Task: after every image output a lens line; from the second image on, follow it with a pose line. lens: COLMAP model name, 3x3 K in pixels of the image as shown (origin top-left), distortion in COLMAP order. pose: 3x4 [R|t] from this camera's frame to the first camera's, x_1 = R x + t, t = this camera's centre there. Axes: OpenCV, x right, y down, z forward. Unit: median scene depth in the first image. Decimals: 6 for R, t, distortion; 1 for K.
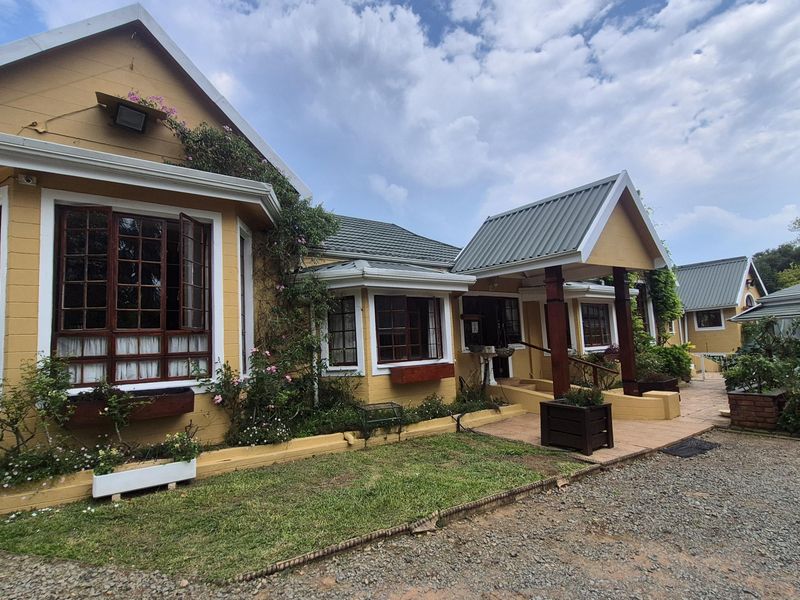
lens RADIAL K [[396.9, 0, 401.3], [0, 396.9, 301.1], [0, 0, 1]] dist [0.000585, -0.003588]
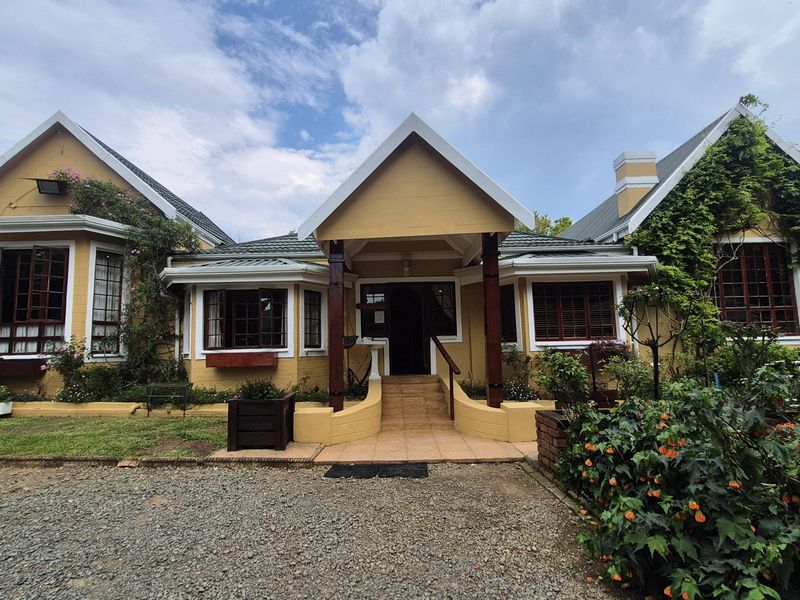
lens RADIAL K [[396.9, 0, 400.5], [0, 396.9, 301.9], [0, 0, 1]] dist [0.000585, -0.003588]
pose [[0.830300, -0.041076, -0.555801, 1.281737], [0.047469, 0.998868, -0.002908, 0.059765], [0.555292, -0.023969, 0.831310, 0.444505]]
